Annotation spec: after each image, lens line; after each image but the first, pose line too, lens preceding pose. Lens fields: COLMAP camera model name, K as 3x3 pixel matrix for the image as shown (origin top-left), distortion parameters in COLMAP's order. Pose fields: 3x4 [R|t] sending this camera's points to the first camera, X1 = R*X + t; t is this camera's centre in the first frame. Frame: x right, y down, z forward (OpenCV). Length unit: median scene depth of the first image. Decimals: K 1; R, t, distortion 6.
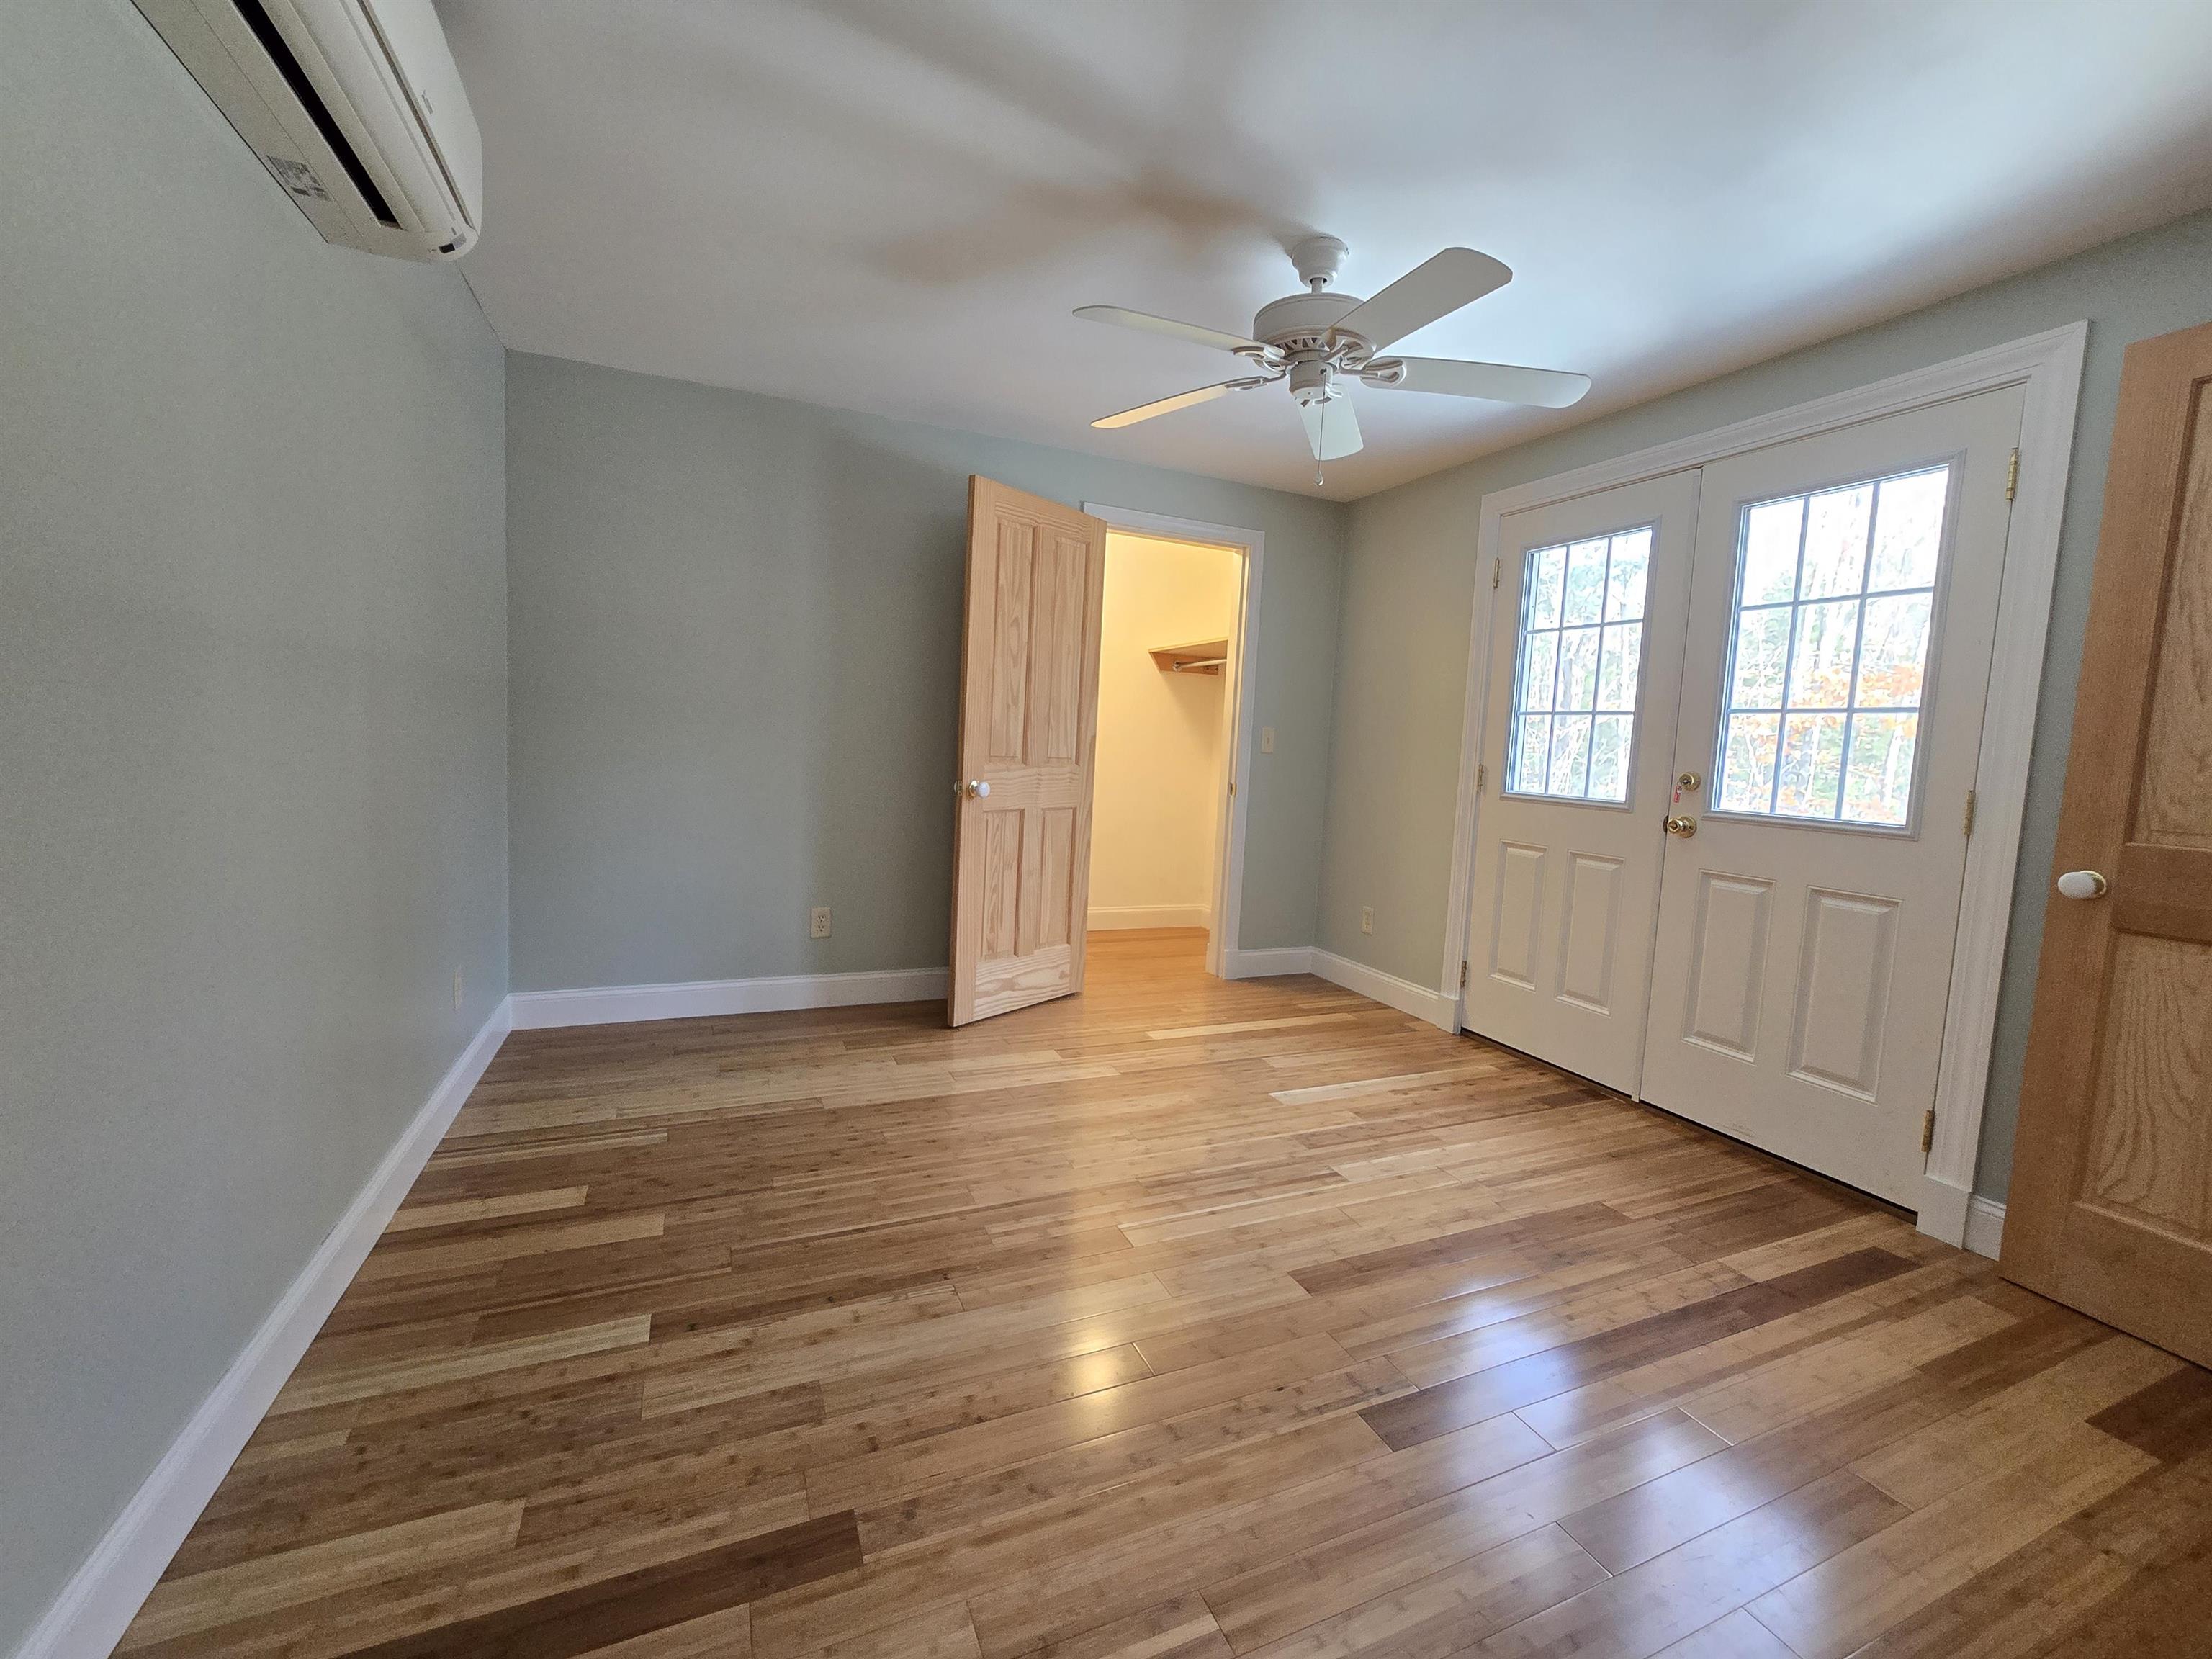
lens RADIAL K [[908.6, 0, 1106.0], [0, 908.6, 829.5], [0, 0, 1]] dist [-0.000818, -0.000174]
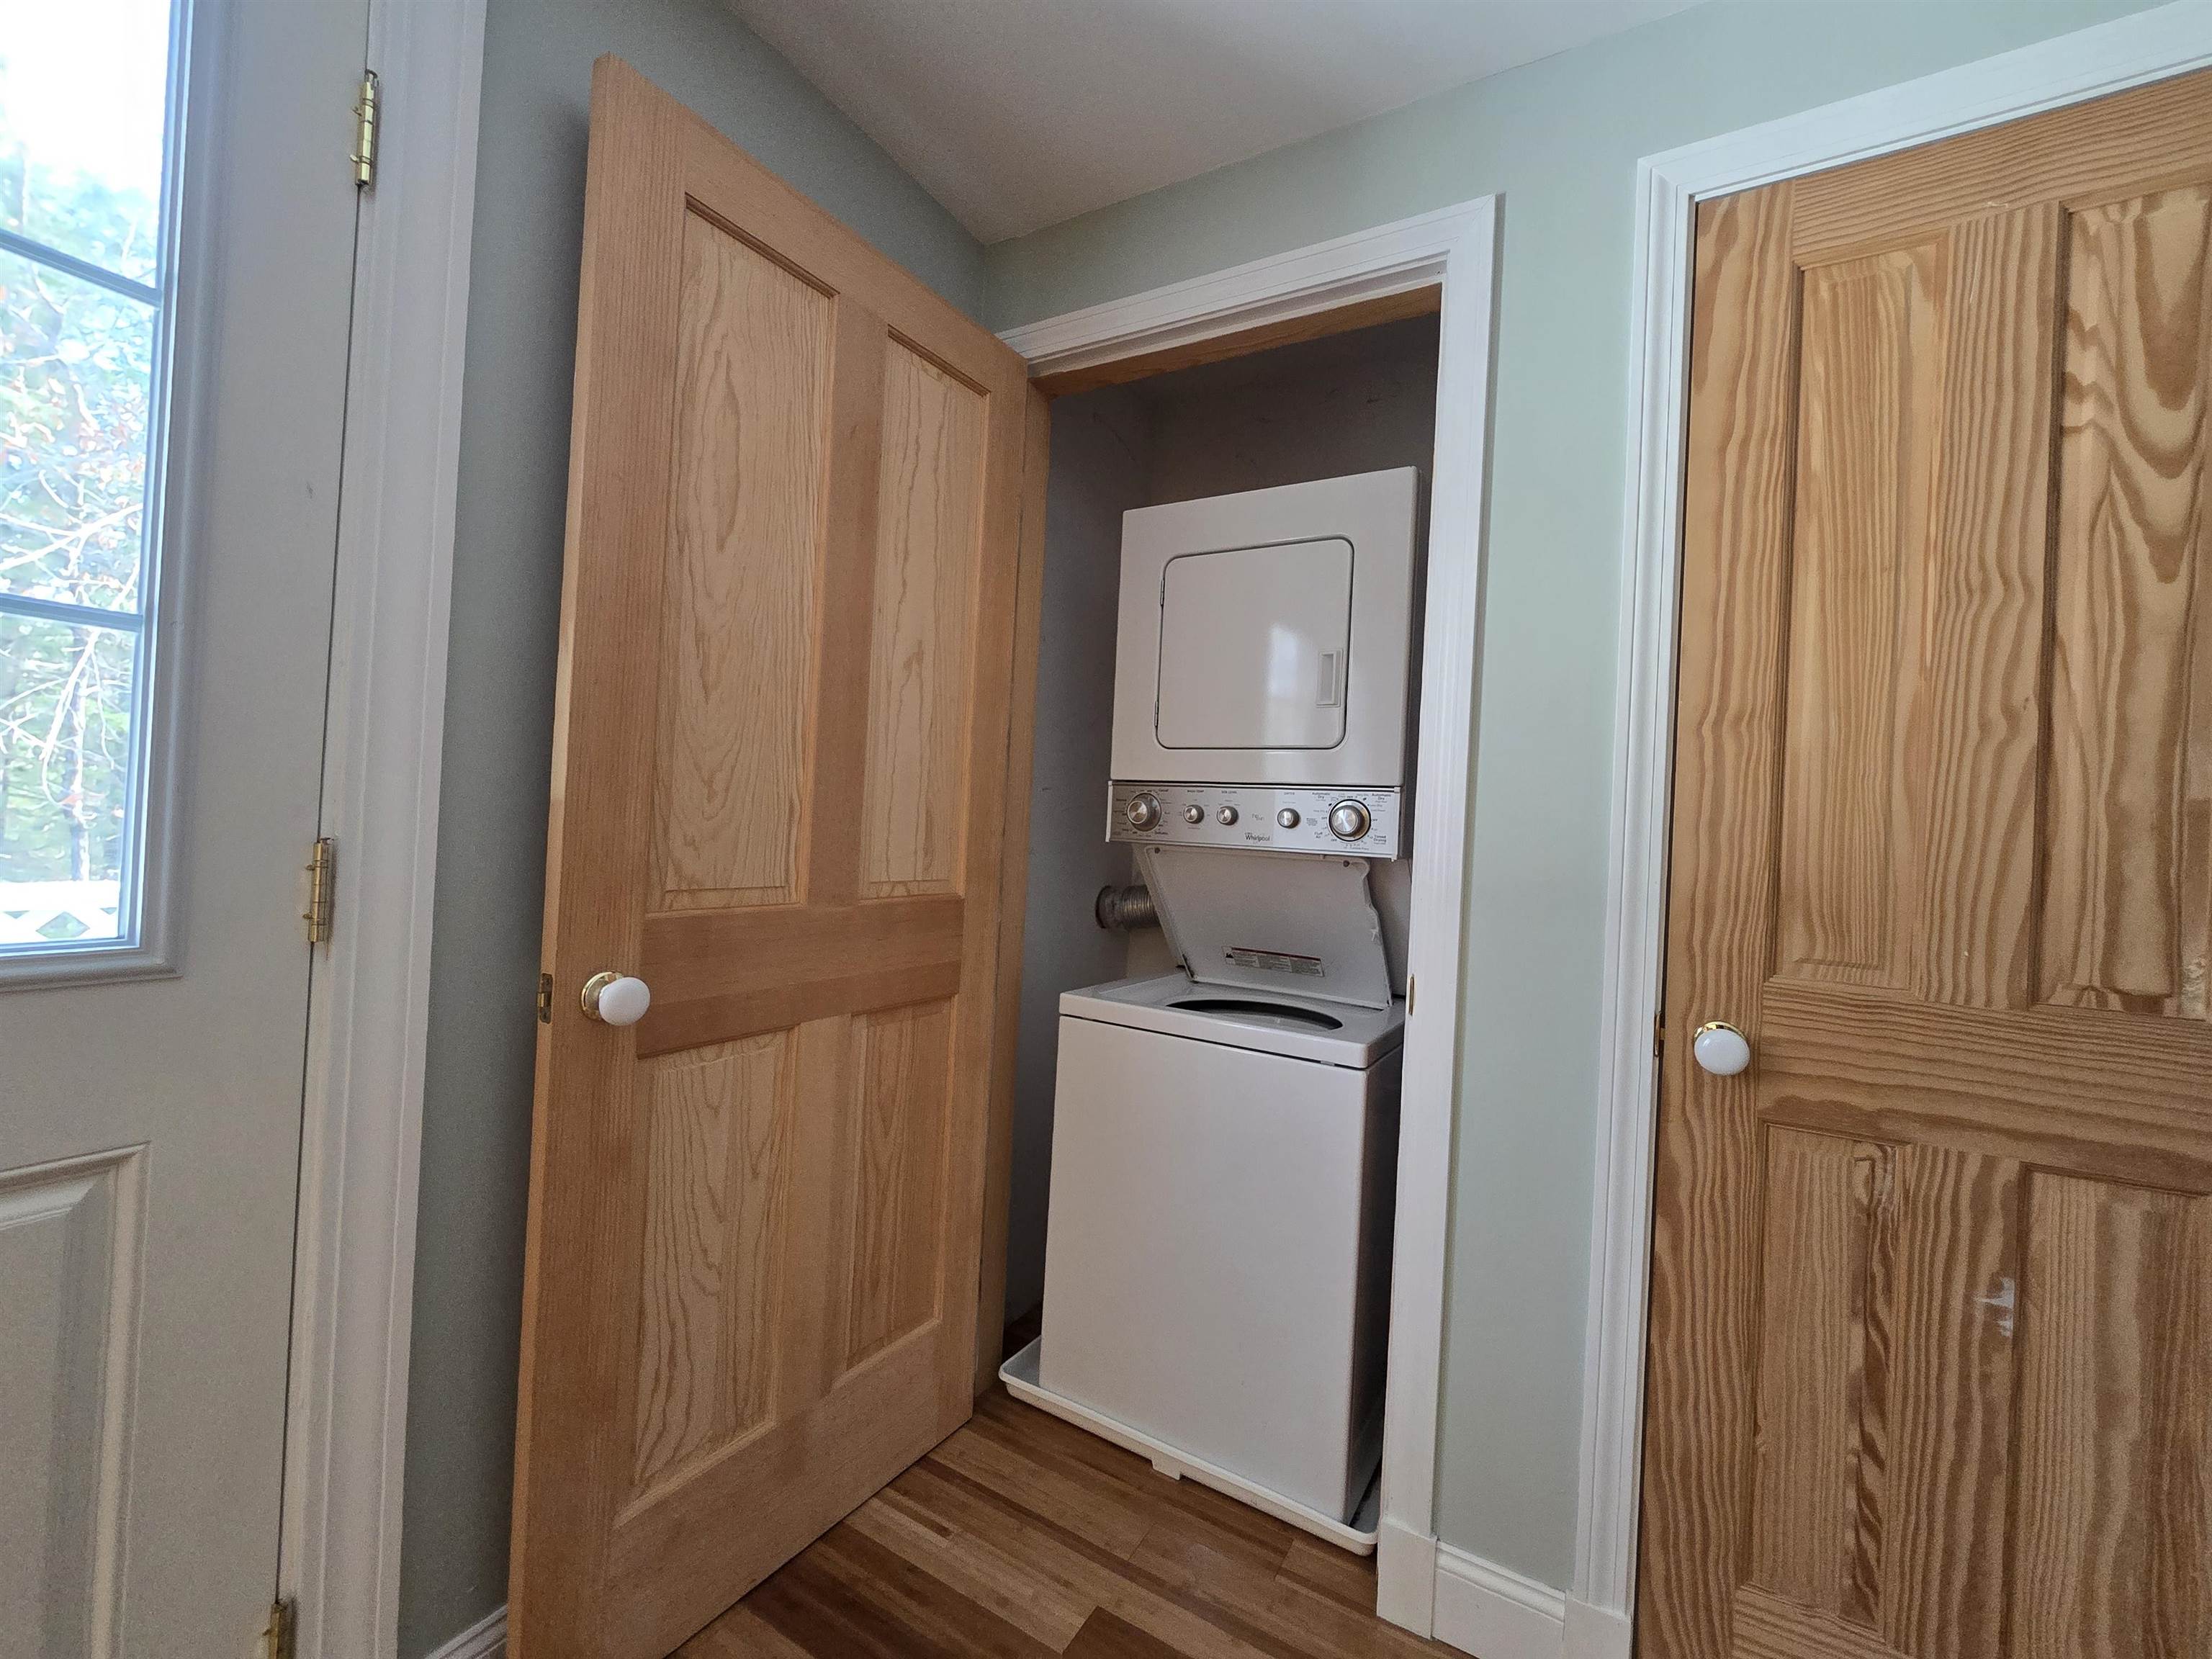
lens RADIAL K [[908.6, 0, 1106.0], [0, 908.6, 829.5], [0, 0, 1]] dist [-0.000818, -0.000174]
pose [[-0.593596, -0.074014, 0.801353, 0.464993], [0.004329, 0.995454, 0.095148, -0.102832], [-0.804752, 0.059949, -0.590576, 1.140713]]
